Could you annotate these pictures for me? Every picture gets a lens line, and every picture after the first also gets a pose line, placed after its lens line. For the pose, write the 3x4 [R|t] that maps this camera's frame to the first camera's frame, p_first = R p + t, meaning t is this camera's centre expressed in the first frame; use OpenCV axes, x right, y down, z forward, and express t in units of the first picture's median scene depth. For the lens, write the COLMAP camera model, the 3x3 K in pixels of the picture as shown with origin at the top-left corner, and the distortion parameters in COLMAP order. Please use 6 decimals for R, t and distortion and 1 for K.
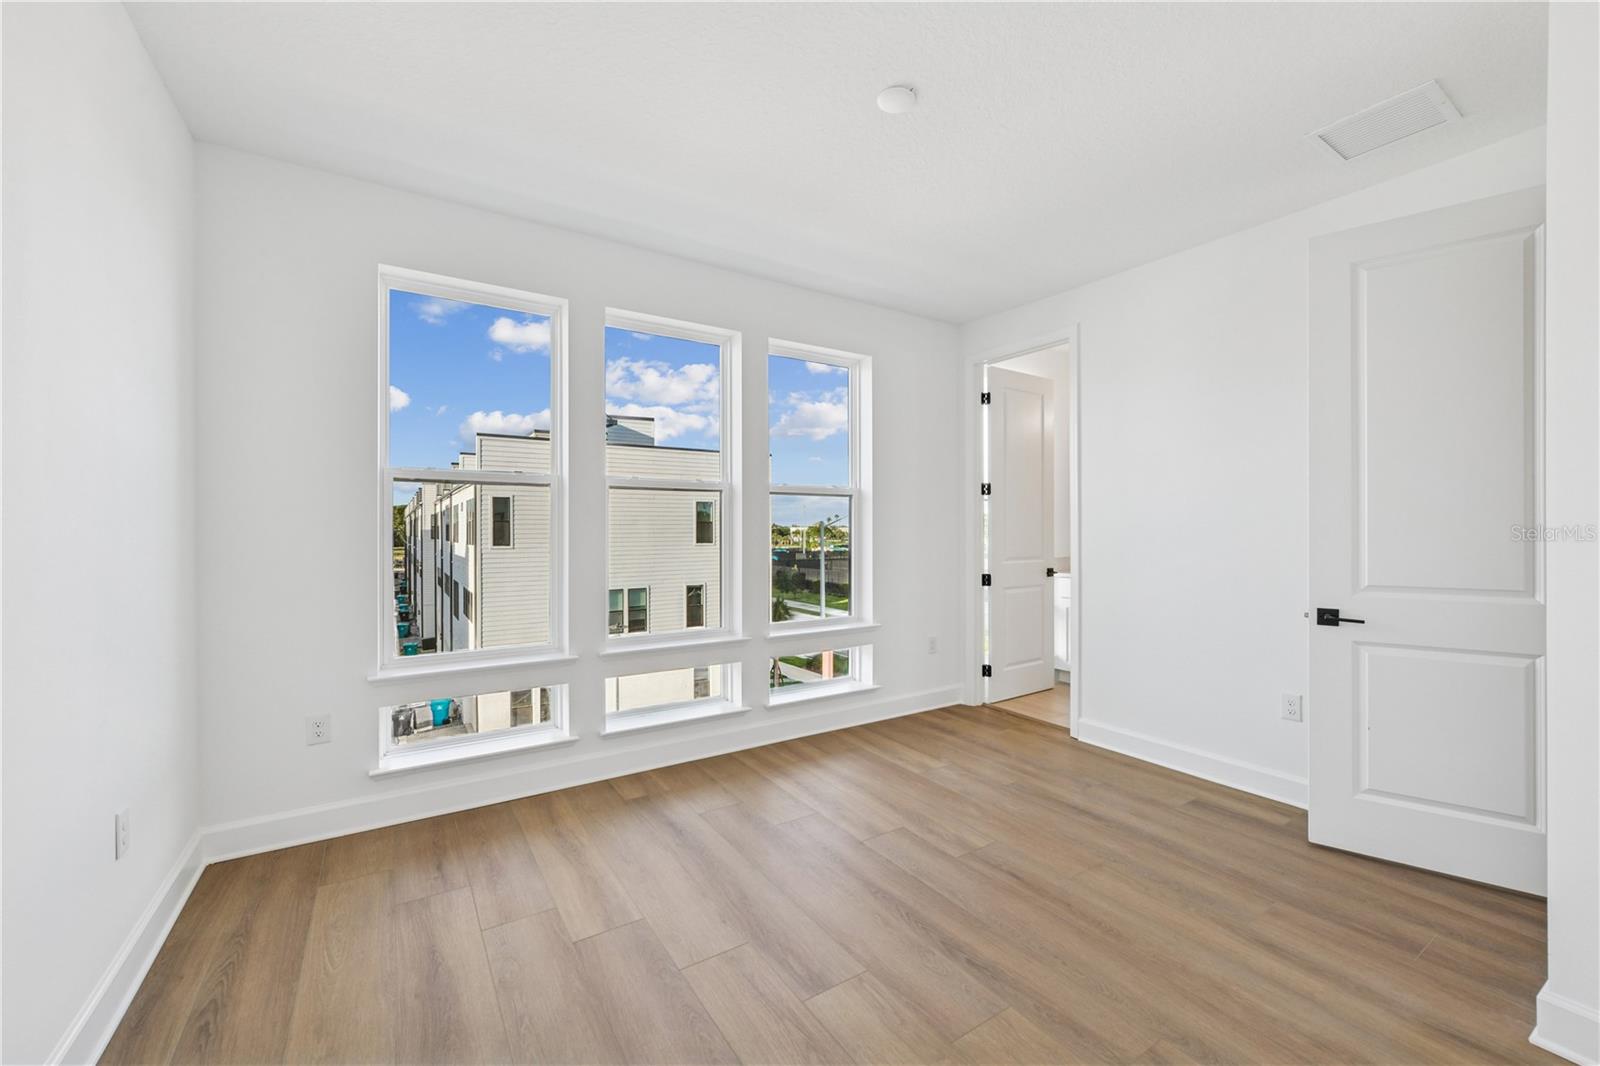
lens RADIAL K [[639.8, 0, 847.0], [0, 639.8, 531.9], [0, 0, 1]] dist [0.001198, 0.000121]
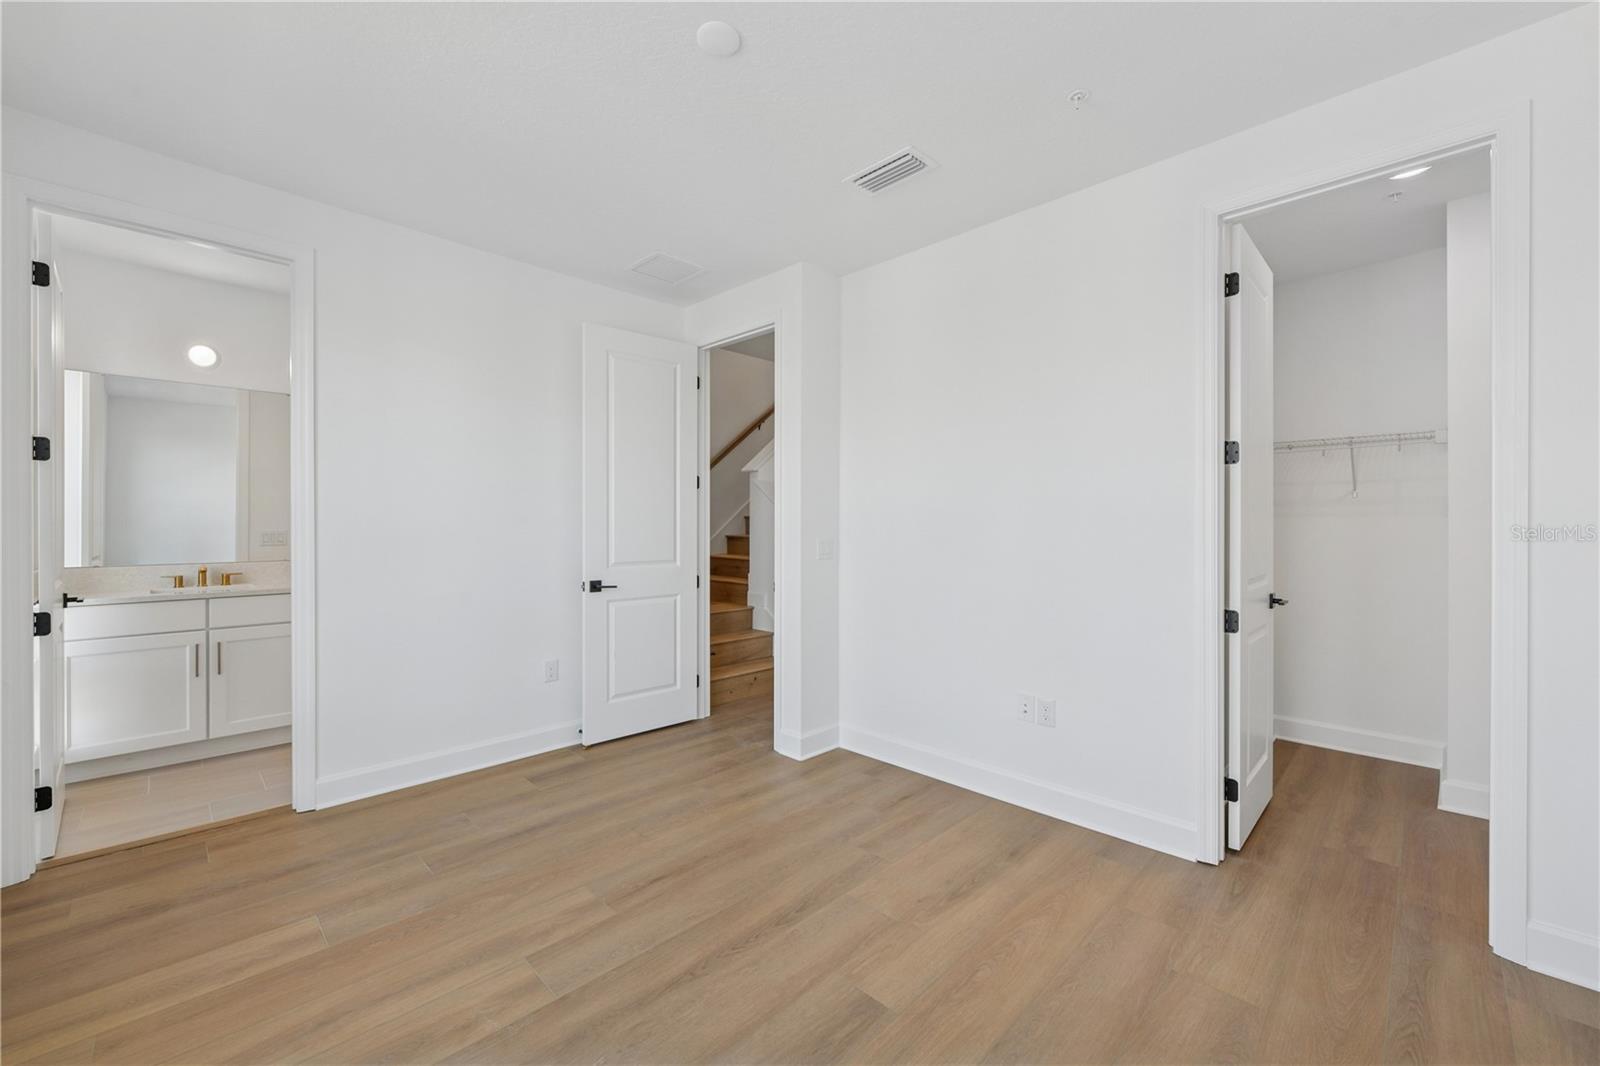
lens RADIAL K [[639.8, 0, 797.1], [0, 639.8, 529.2], [0, 0, 1]] dist [0.001198, 0.000121]
pose [[-0.185220, 0.006170, 0.982678, -0.635131], [0.002249, 0.999980, -0.005854, 0.025814], [-0.982694, 0.001126, -0.185230, 0.875809]]
